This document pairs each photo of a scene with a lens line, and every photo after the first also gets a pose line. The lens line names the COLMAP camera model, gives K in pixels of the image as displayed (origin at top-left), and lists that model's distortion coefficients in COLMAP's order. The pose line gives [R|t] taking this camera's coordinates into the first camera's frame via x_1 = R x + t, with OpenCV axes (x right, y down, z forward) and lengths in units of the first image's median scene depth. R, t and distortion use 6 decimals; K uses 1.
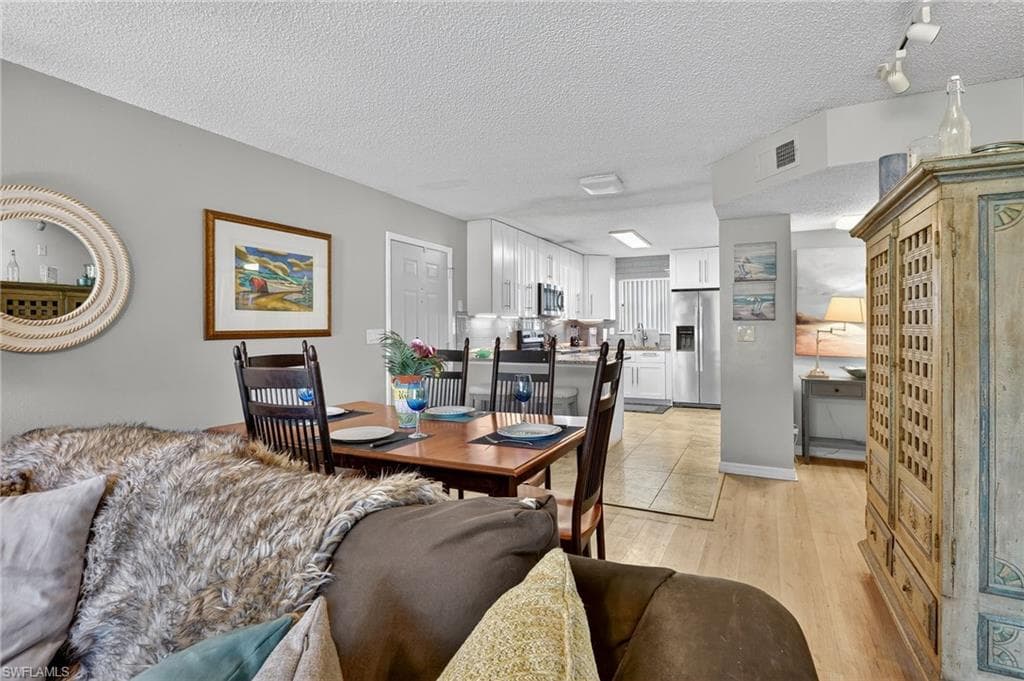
lens RADIAL K [[497.0, 0, 513.3], [0, 497.0, 325.3], [0, 0, 1]] dist [-0.014219, -0.002743]
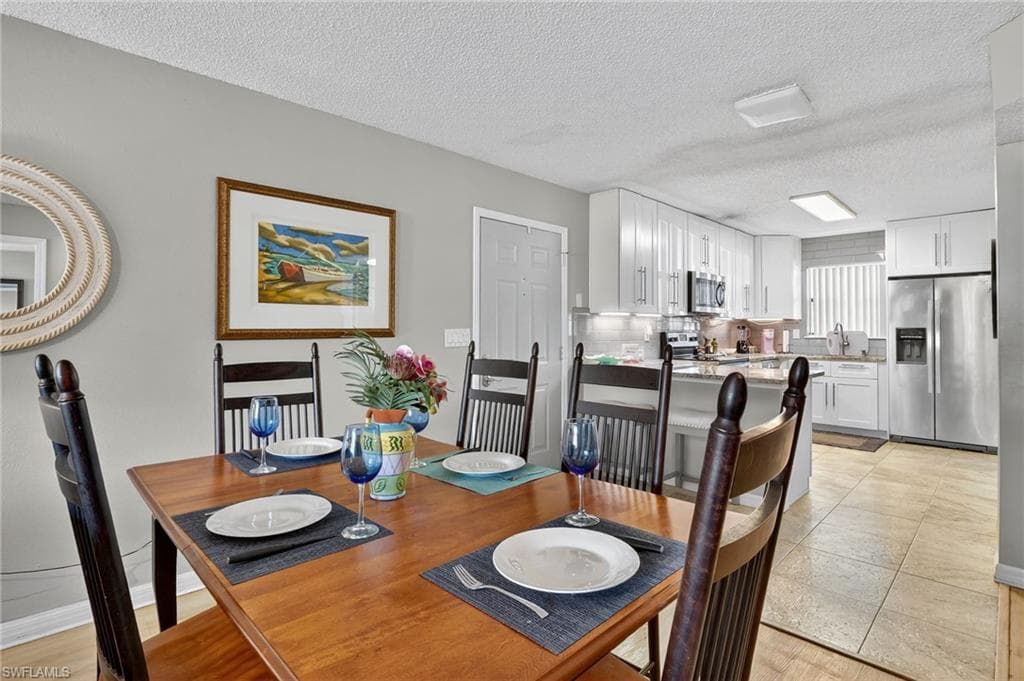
lens RADIAL K [[497.0, 0, 511.7], [0, 497.0, 323.1], [0, 0, 1]] dist [-0.014219, -0.002743]
pose [[0.945912, 0.004662, -0.324389, 0.060130], [-0.006364, 0.999971, -0.004184, 0.001686], [0.324360, 0.006022, 0.945914, 0.258095]]
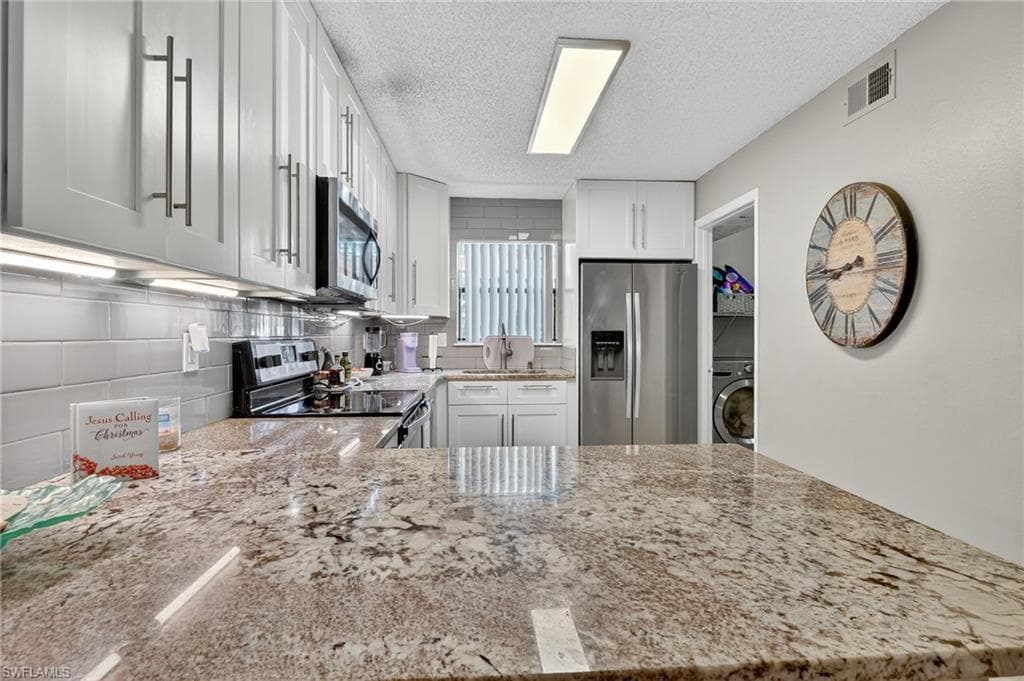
lens RADIAL K [[497.0, 0, 510.3], [0, 497.0, 339.9], [0, 0, 1]] dist [-0.014219, -0.002743]
pose [[0.862649, -0.003043, 0.505793, 0.002751], [-0.006470, 0.999834, 0.017049, 0.004922], [-0.505761, -0.017980, 0.862486, 1.014146]]
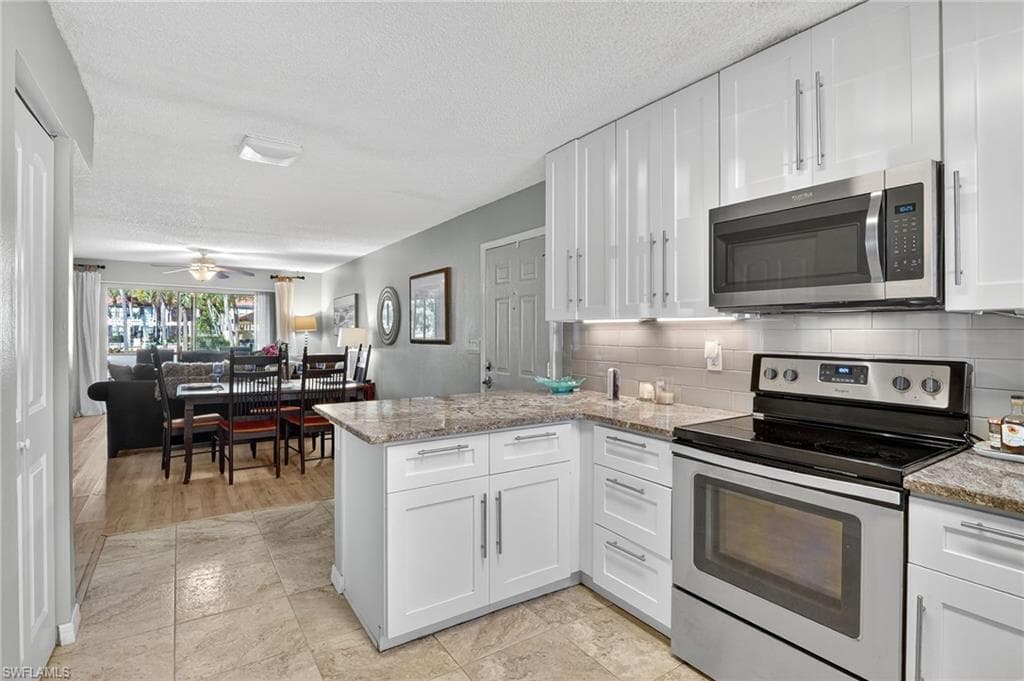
lens RADIAL K [[497.0, 0, 509.0], [0, 497.0, 334.3], [0, 0, 1]] dist [-0.014219, -0.002743]
pose [[-0.498437, 0.009826, -0.866870, 0.582964], [0.007557, 0.999947, 0.006989, -0.010875], [0.866893, -0.003068, -0.498484, 1.520515]]
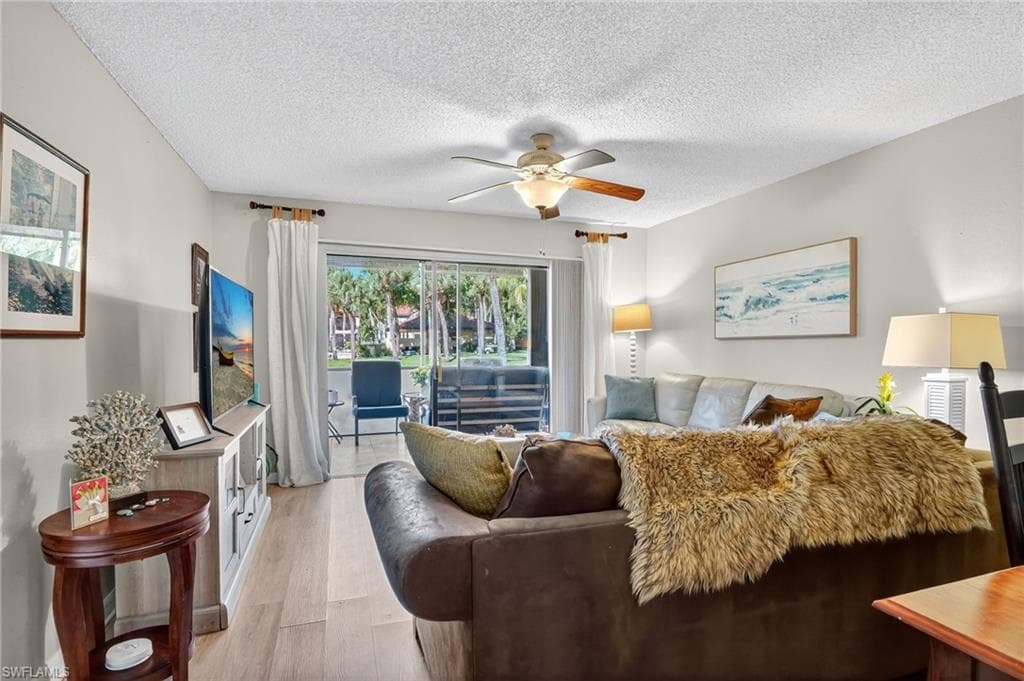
lens RADIAL K [[497.0, 0, 509.9], [0, 497.0, 358.9], [0, 0, 1]] dist [-0.014219, -0.002743]
pose [[-0.703283, 0.031773, -0.710200, 0.229805], [0.007709, 0.999283, 0.037073, 0.001281], [0.710869, 0.020598, -0.703023, 0.375669]]
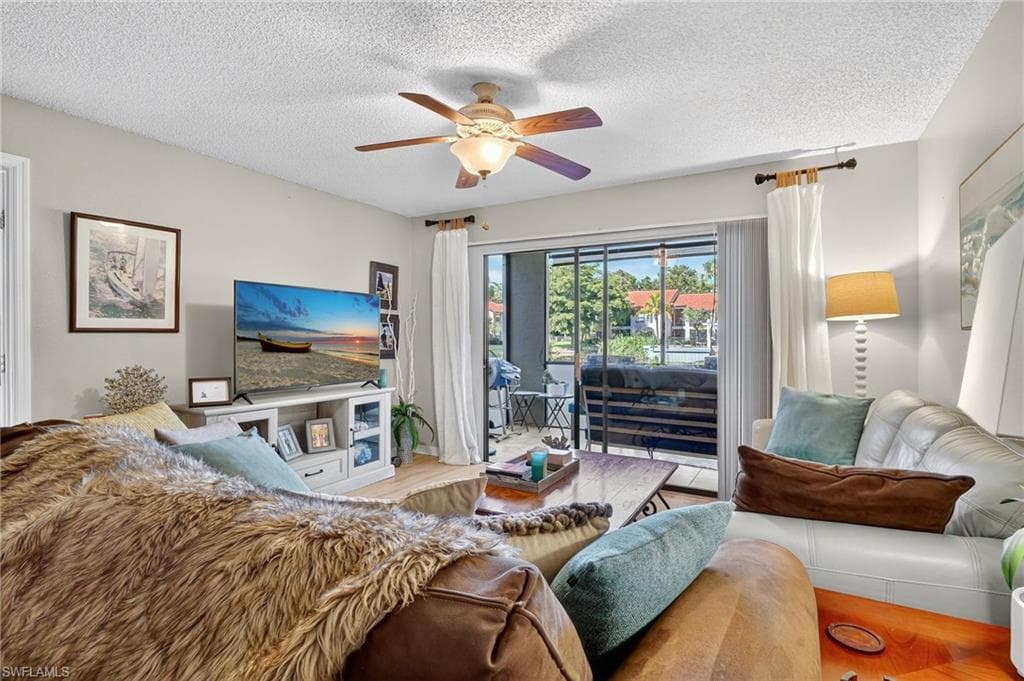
lens RADIAL K [[497.0, 0, 511.4], [0, 497.0, 336.5], [0, 0, 1]] dist [-0.014219, -0.002743]
pose [[-0.997812, 0.006034, 0.065838, -0.339224], [0.005608, 0.999962, -0.006660, 0.008897], [-0.065876, -0.006276, -0.997808, 0.479614]]
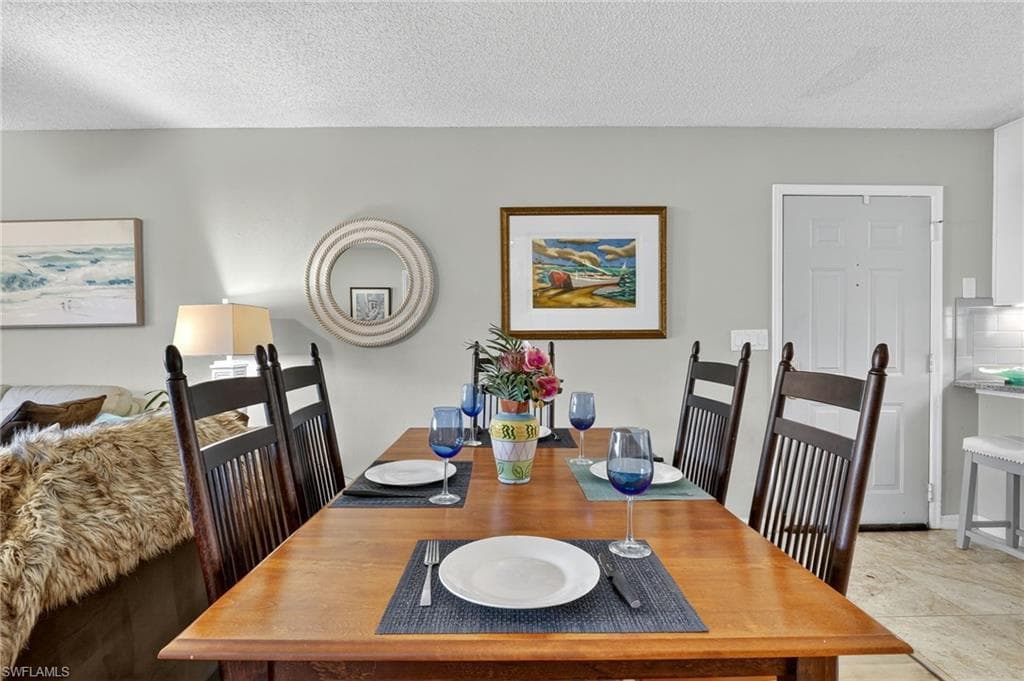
lens RADIAL K [[497.0, 0, 515.1], [0, 497.0, 339.4], [0, 0, 1]] dist [-0.014219, -0.002743]
pose [[0.452180, 0.012965, -0.891832, 0.182220], [0.004640, 0.999847, 0.016888, 0.007953], [0.891914, -0.011774, 0.452051, 0.374208]]
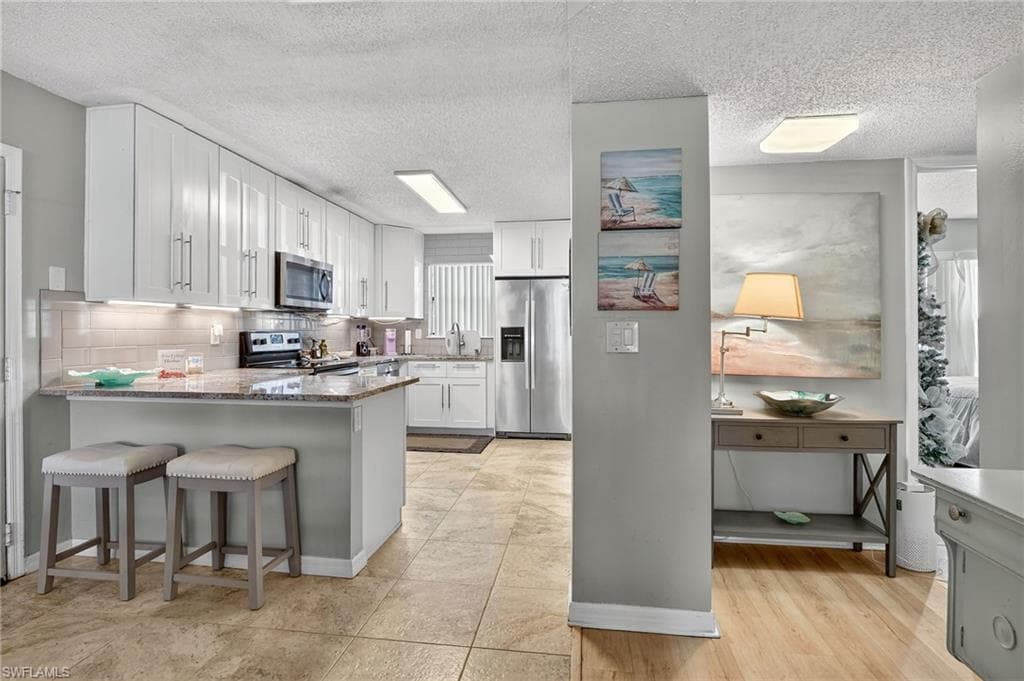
lens RADIAL K [[497.0, 0, 514.1], [0, 497.0, 333.1], [0, 0, 1]] dist [-0.014219, -0.002743]
pose [[0.947097, 0.003108, 0.320934, 0.189478], [-0.005559, 0.999962, 0.006723, 0.008755], [-0.320900, -0.008151, 0.947078, 0.510414]]
